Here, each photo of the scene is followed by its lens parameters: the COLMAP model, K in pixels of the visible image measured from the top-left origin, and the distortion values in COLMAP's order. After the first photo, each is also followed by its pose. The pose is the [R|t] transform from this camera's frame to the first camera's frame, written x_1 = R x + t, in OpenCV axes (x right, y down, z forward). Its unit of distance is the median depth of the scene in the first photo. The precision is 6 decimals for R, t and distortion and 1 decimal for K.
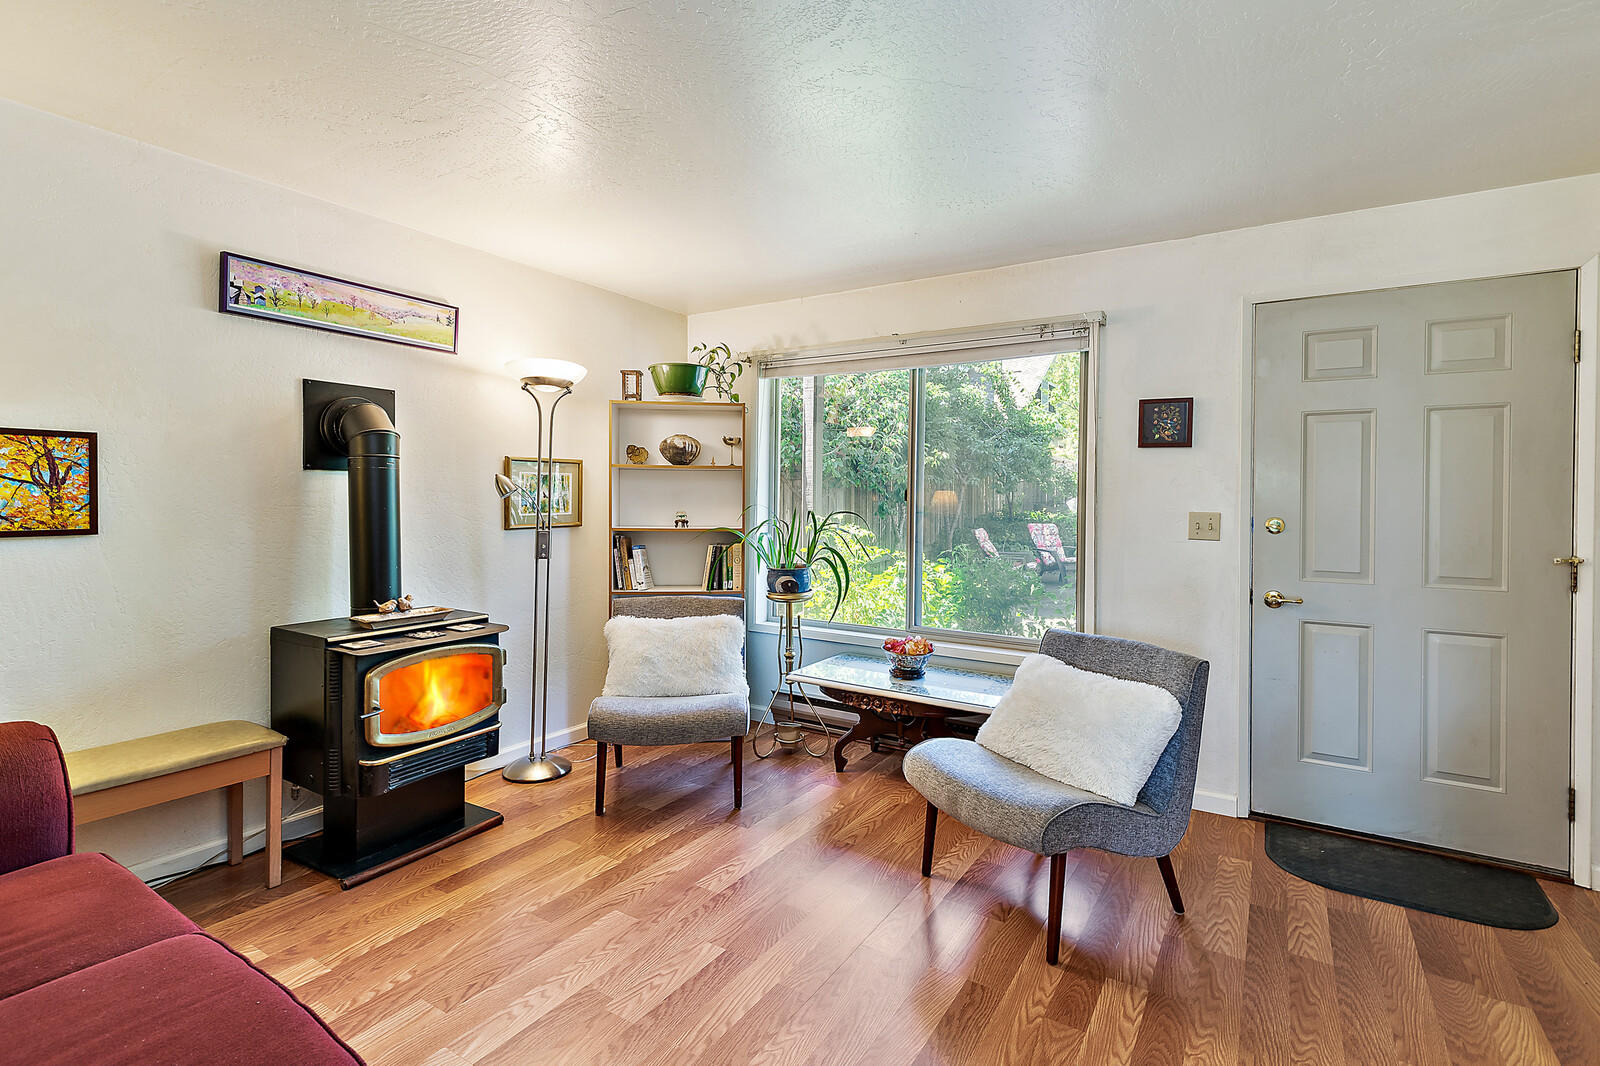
lens RADIAL K [[749.2, 0, 810.1], [0, 749.2, 486.7], [0, 0, 1]] dist [0.004252, -0.000611]
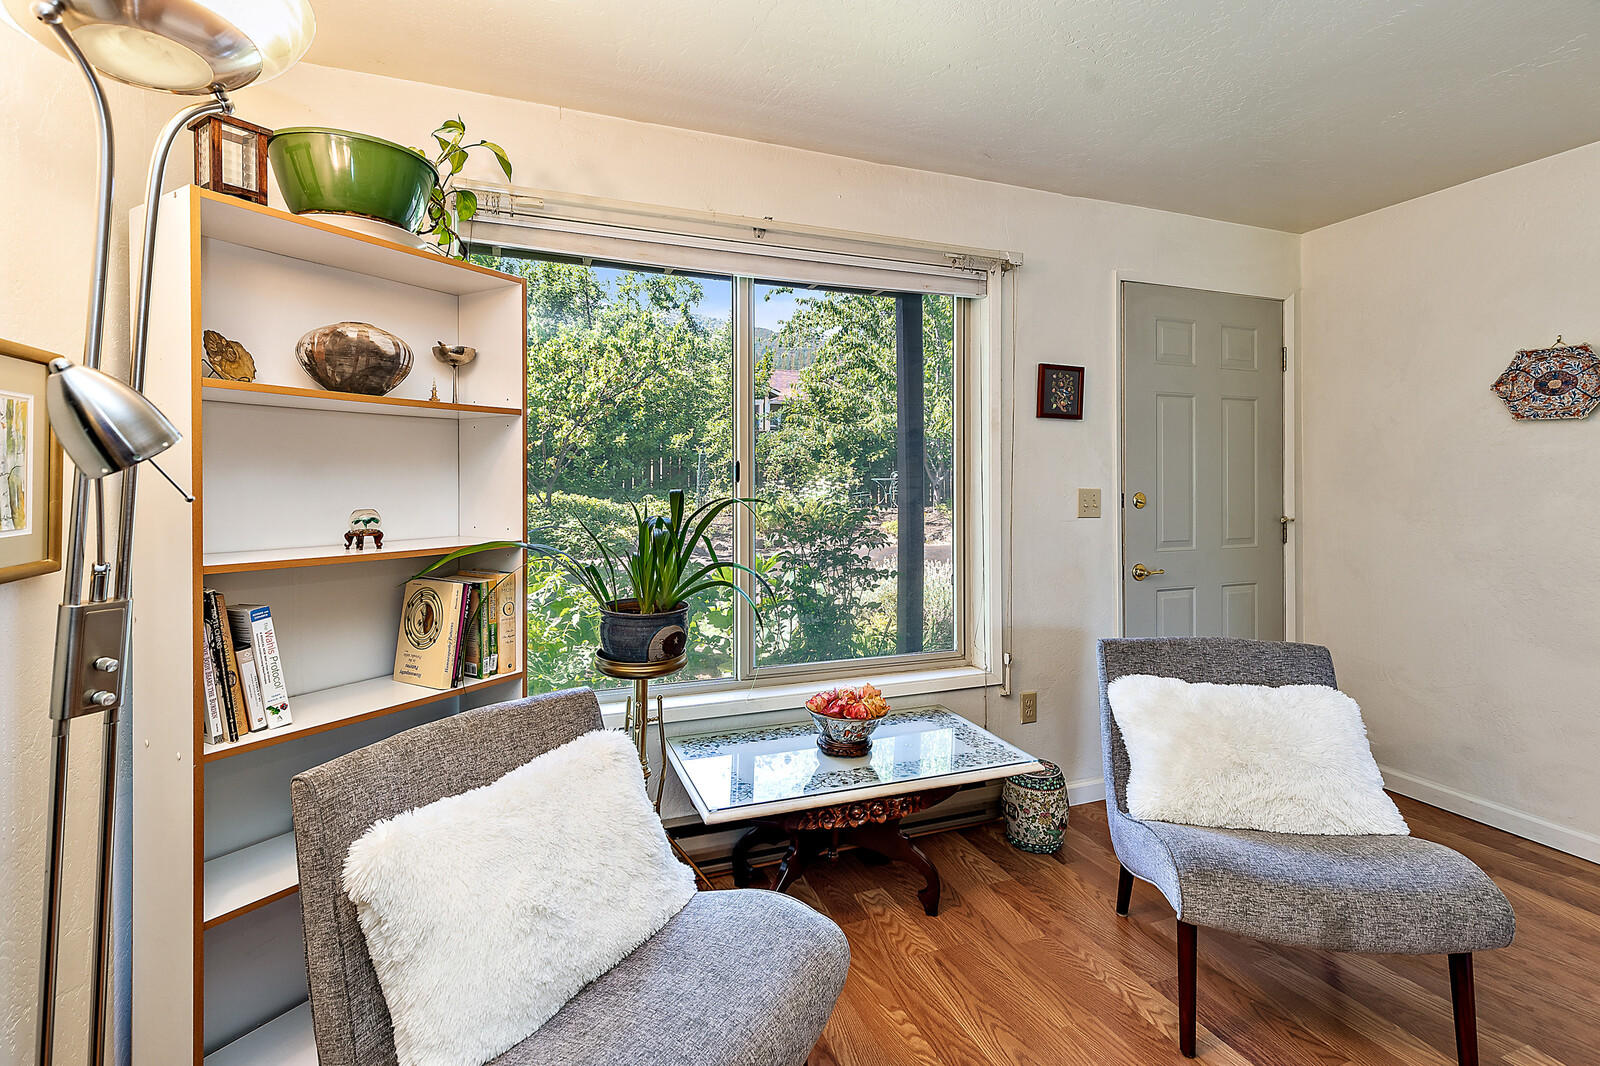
lens RADIAL K [[735.2, 0, 797.8], [0, 735.2, 481.2], [0, 0, 1]] dist [0.002904, 0.000028]
pose [[0.608943, -0.008025, 0.793174, -0.437660], [-0.004051, 0.999904, 0.013227, 0.013192], [-0.793204, -0.011268, 0.608852, 0.709409]]
